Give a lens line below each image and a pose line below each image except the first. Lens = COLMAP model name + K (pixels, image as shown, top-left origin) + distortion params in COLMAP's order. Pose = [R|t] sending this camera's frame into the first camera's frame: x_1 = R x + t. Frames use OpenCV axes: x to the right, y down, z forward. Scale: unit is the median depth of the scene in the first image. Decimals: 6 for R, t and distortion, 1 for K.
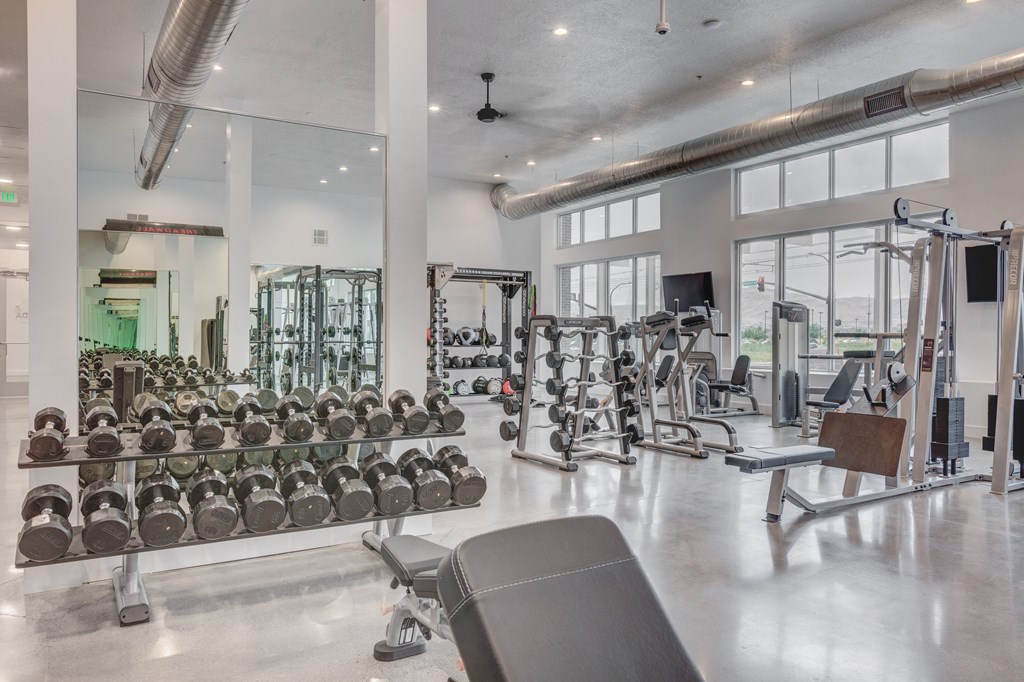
lens RADIAL K [[702.5, 0, 508.8], [0, 702.5, 336.1], [0, 0, 1]] dist [0.000266, -0.000034]
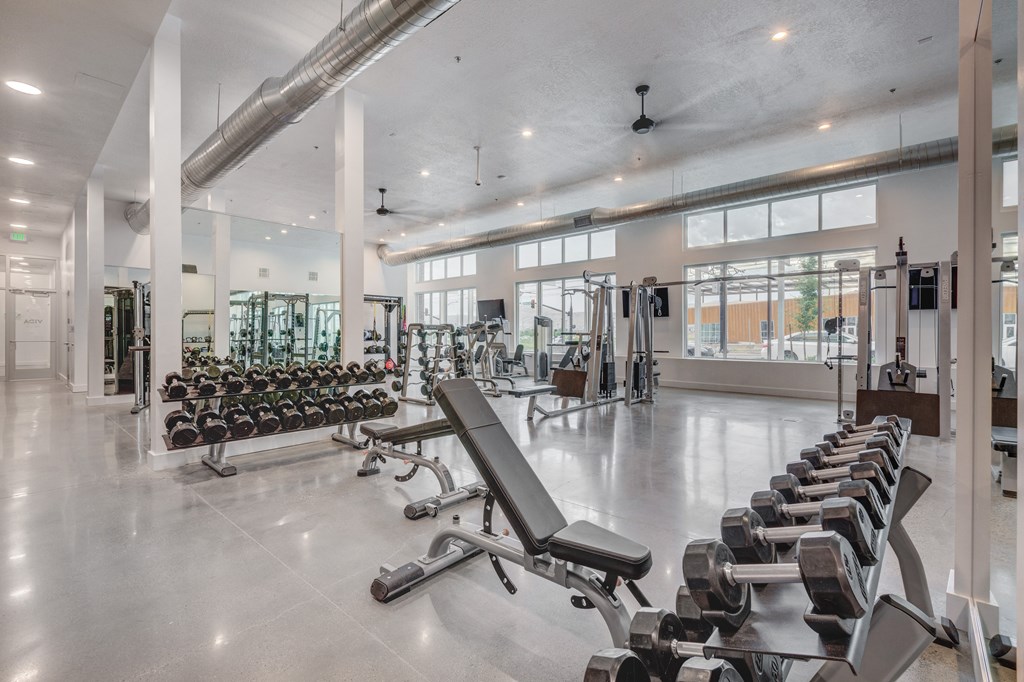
lens RADIAL K [[454.8, 0, 512.7], [0, 454.8, 338.1], [0, 0, 1]] dist [0.001420, 0.000298]
pose [[0.956665, -0.006116, 0.291126, -0.051871], [0.004010, 0.999961, 0.007832, 0.000729], [-0.291163, -0.006325, 0.956653, -0.209822]]
